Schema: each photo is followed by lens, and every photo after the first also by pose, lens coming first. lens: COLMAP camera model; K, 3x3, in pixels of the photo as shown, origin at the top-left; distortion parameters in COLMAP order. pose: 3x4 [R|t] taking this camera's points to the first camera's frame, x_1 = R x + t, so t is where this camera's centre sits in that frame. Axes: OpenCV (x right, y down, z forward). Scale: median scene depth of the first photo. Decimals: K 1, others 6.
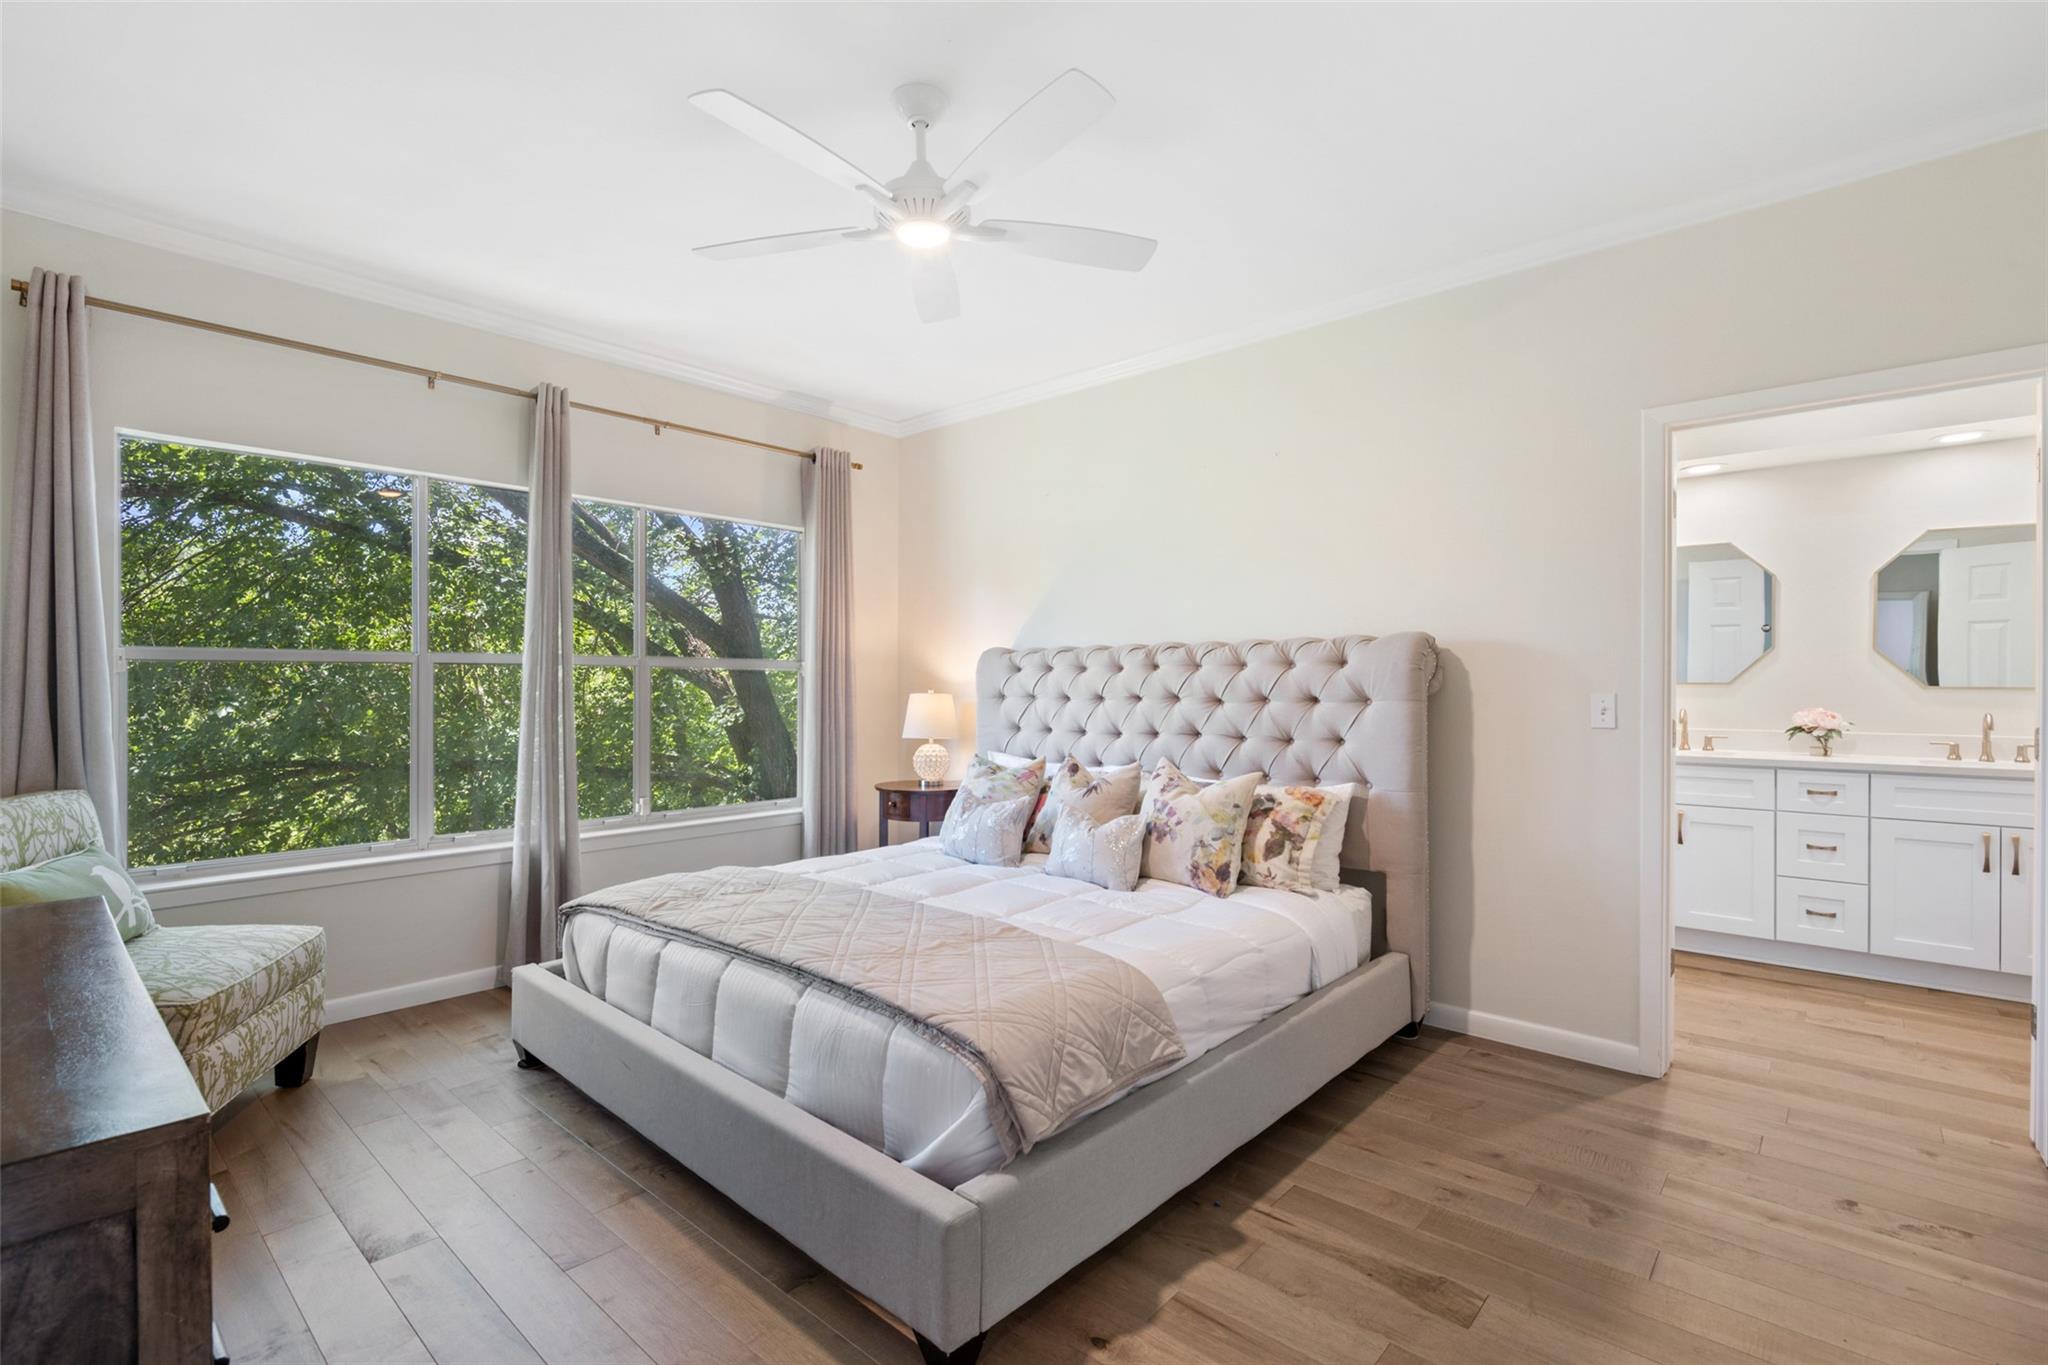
lens RADIAL K [[933.6, 0, 1018.7], [0, 933.6, 687.9], [0, 0, 1]] dist [0.004344, -0.008456]
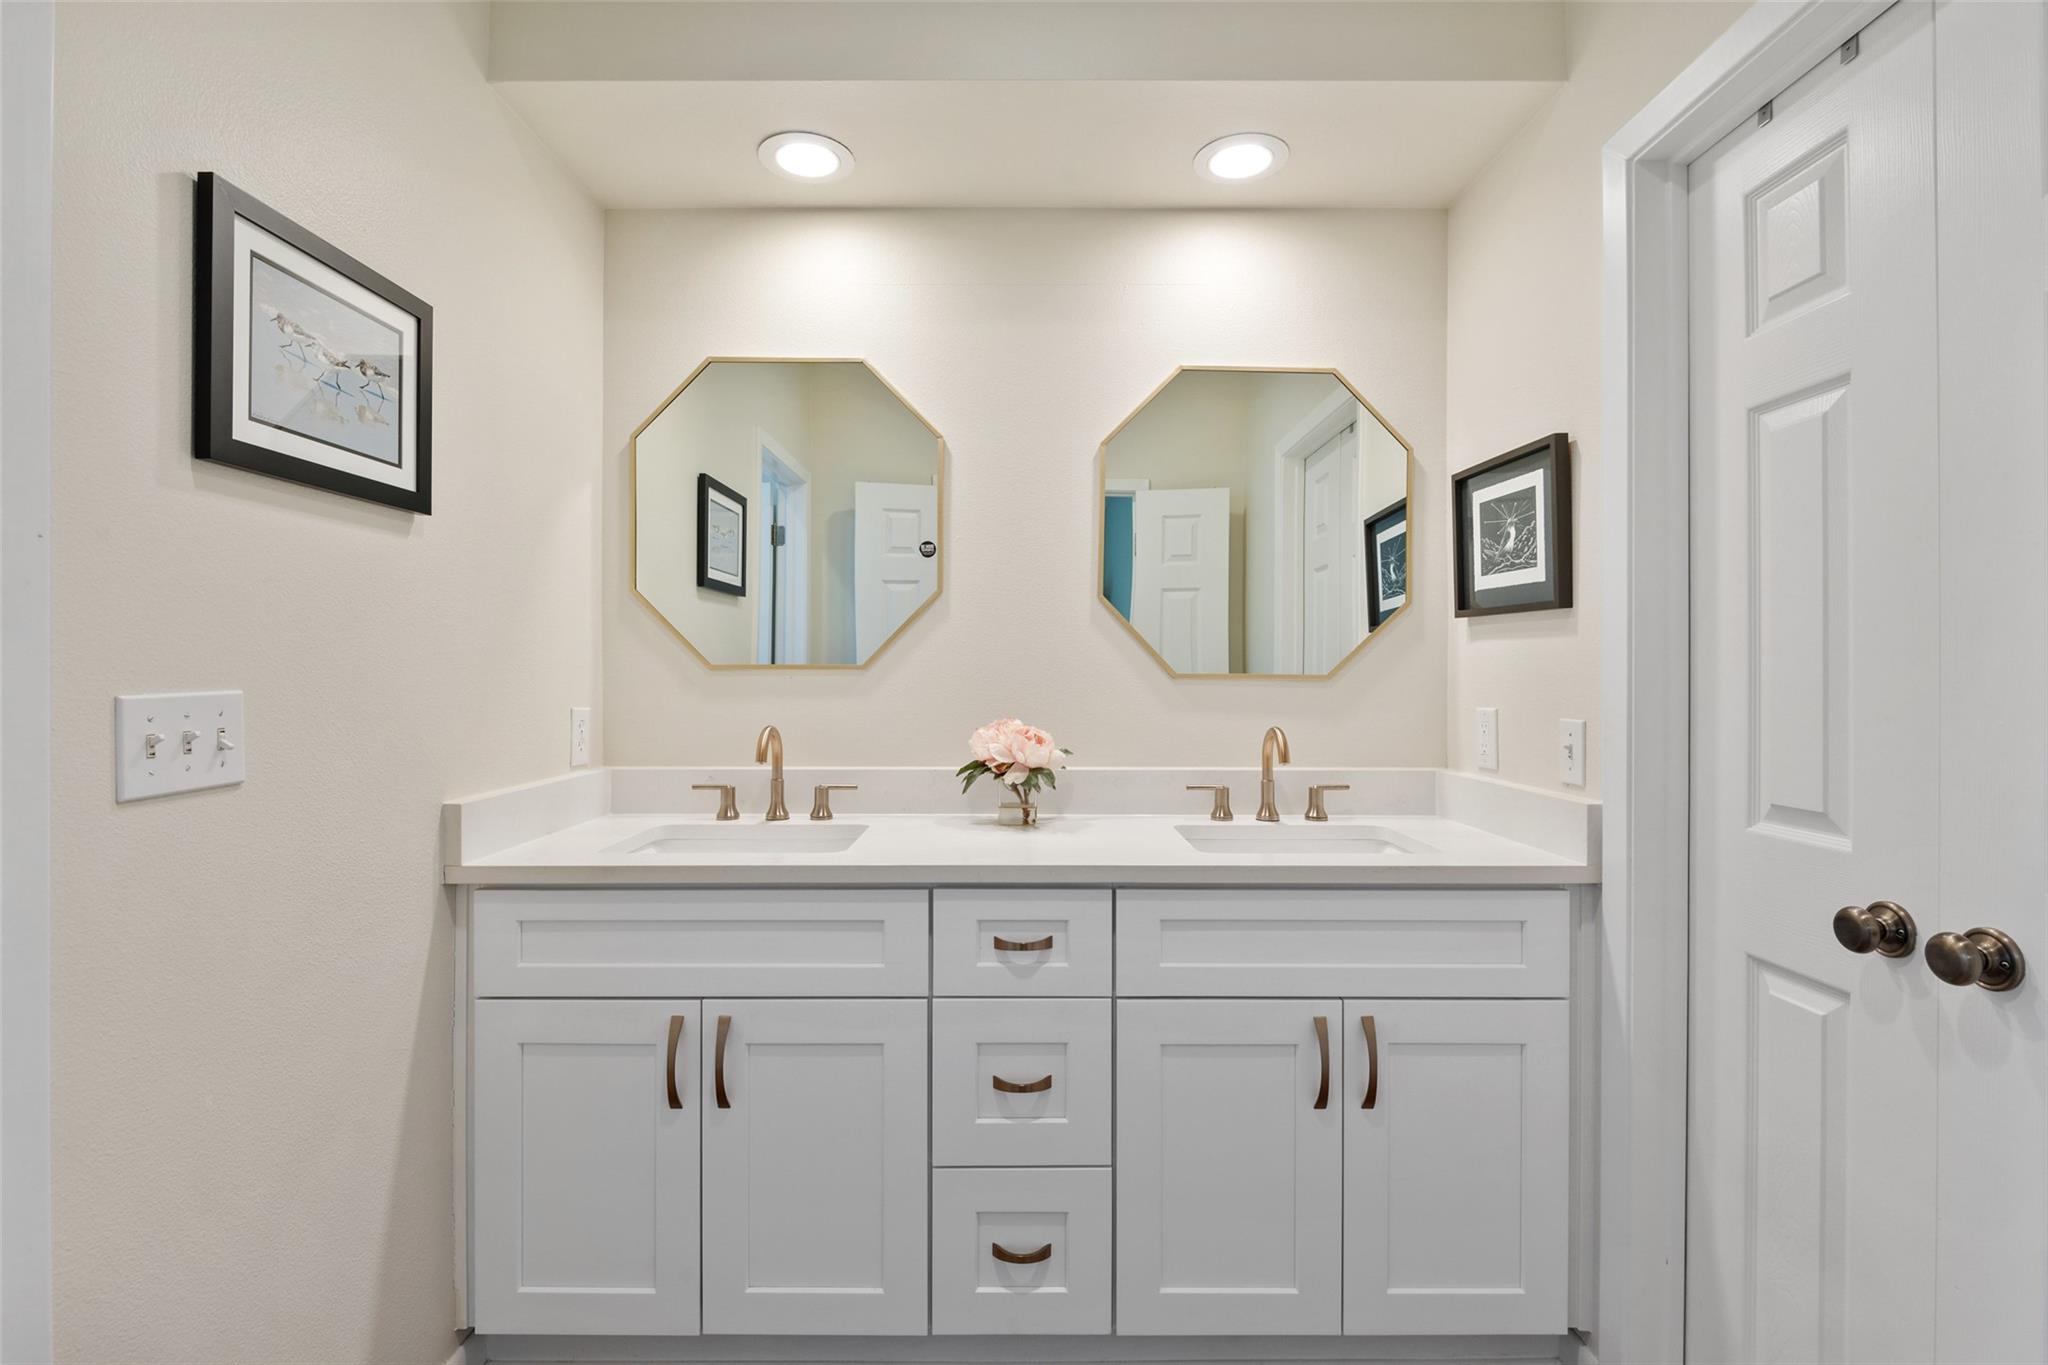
lens RADIAL K [[933.6, 0, 1027.1], [0, 933.6, 676.7], [0, 0, 1]] dist [0.004344, -0.008456]
pose [[0.743819, 0.000159, 0.668381, 0.586561], [0.001098, 0.999998, -0.001459, 0.000837], [-0.668380, 0.001819, 0.743818, 0.690301]]
